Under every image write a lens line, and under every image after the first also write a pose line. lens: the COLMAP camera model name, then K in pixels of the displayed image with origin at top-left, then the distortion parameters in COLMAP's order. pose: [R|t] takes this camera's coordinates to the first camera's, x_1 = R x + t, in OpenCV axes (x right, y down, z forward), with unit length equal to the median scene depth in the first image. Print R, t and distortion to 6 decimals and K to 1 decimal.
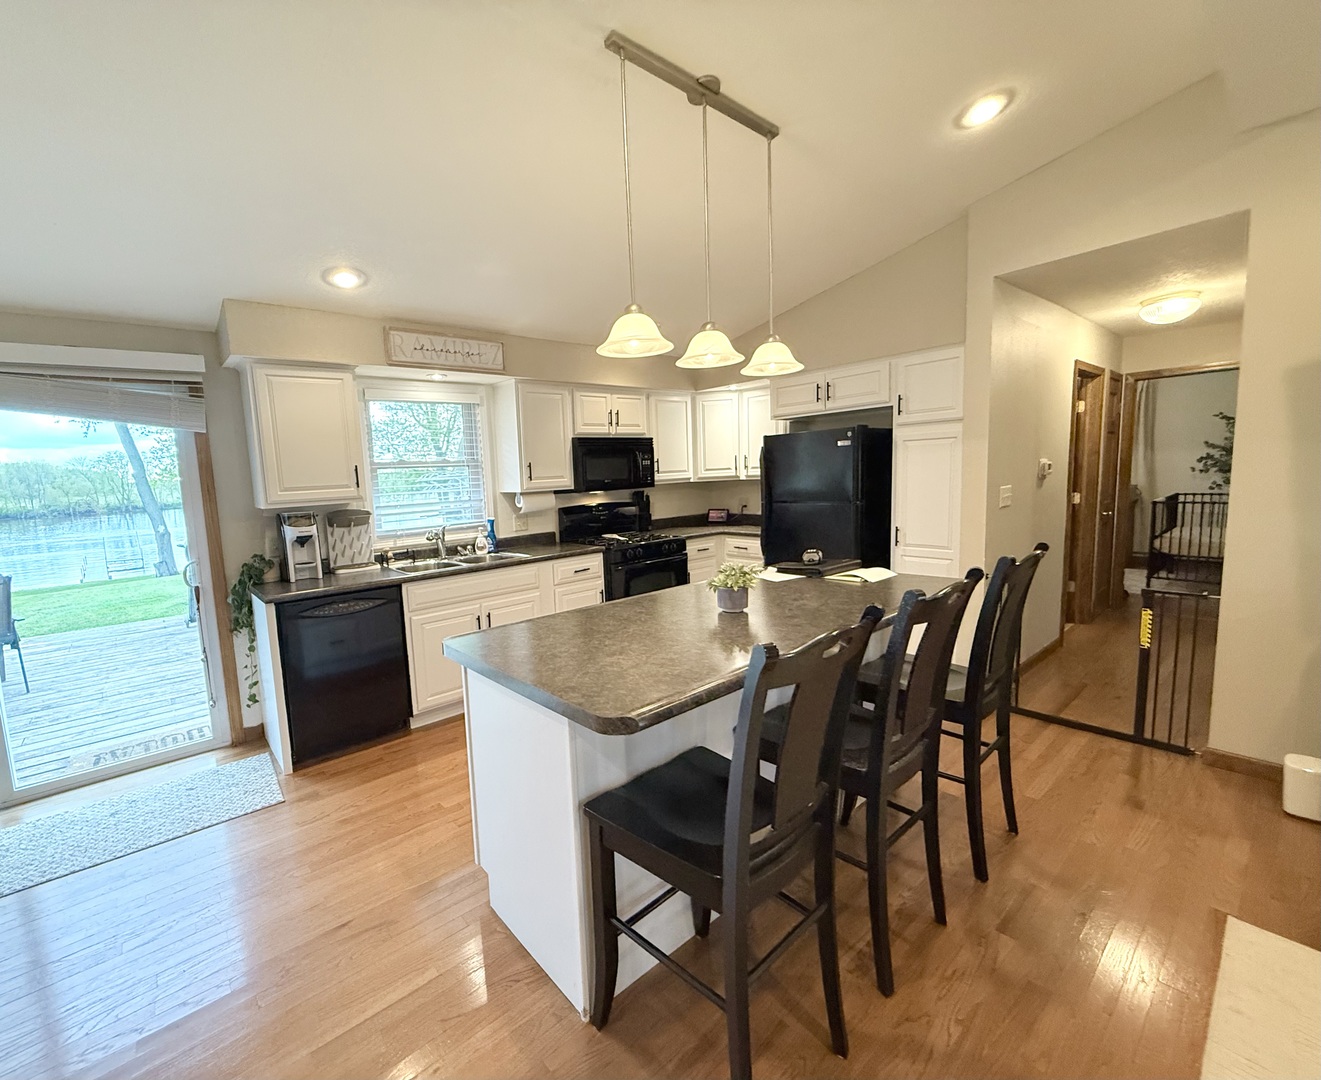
lens RADIAL K [[576.2, 0, 600.2], [0, 576.2, 542.4], [0, 0, 1]] dist [-0.003952, -0.000012]
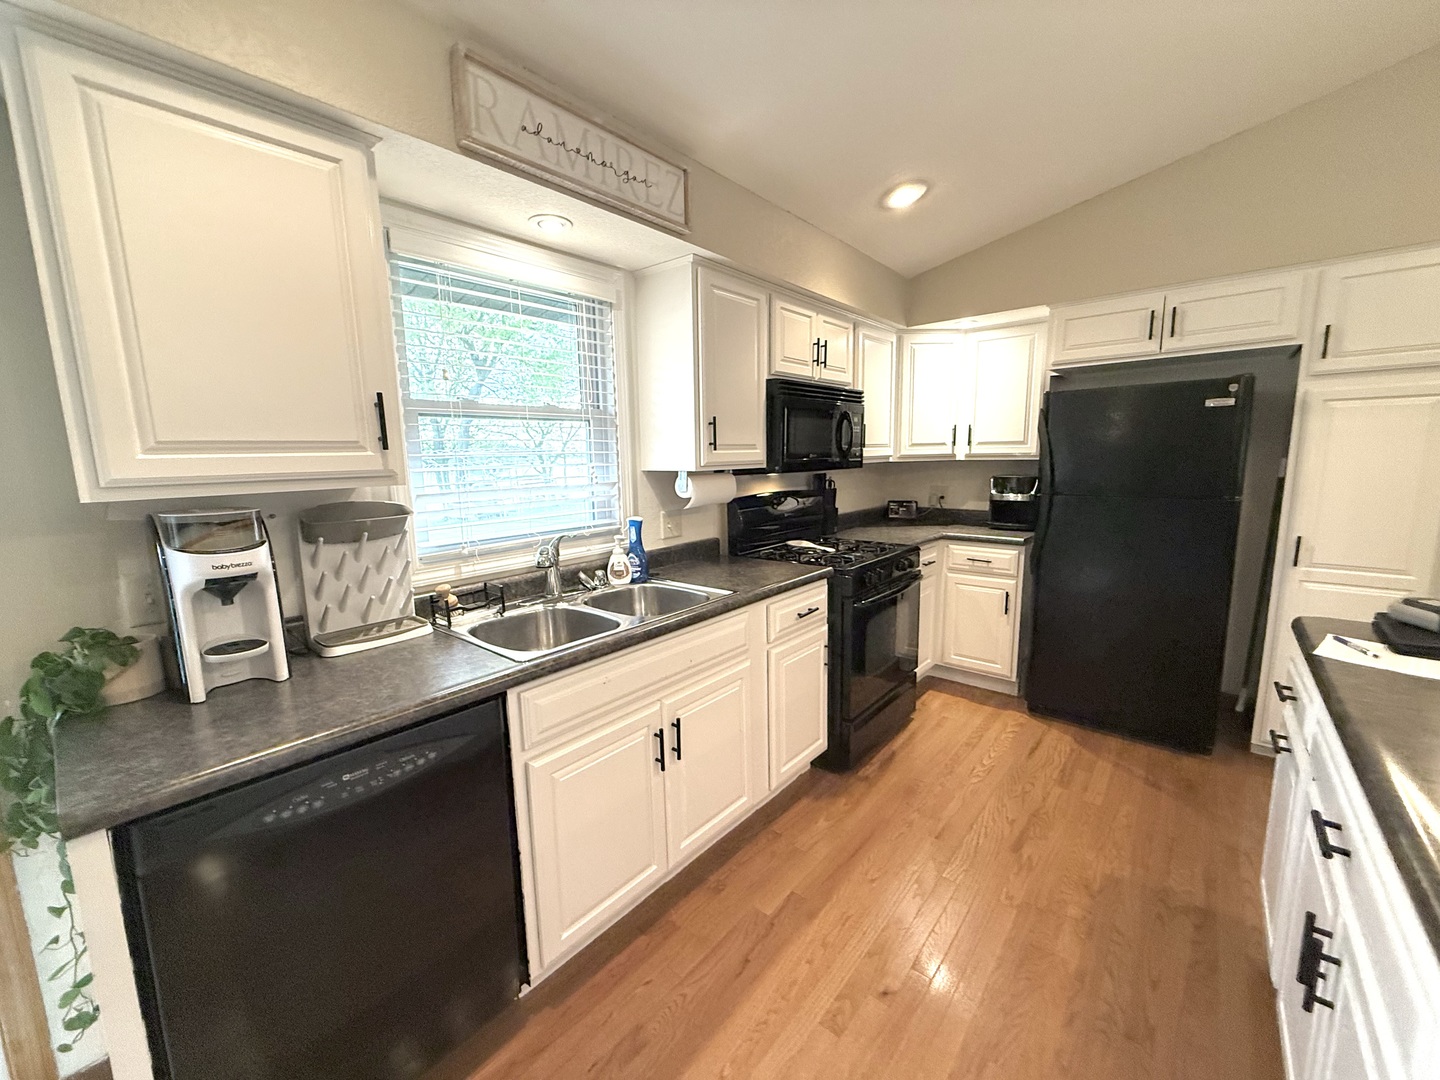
lens RADIAL K [[572.5, 0, 717.9], [0, 572.5, 540.3], [0, 0, 1]] dist [-0.000416, -0.000456]
pose [[0.982465, -0.002983, 0.186422, -0.232334], [-0.001326, 0.999735, 0.022984, -0.036049], [-0.186441, -0.022828, 0.982201, 0.490432]]
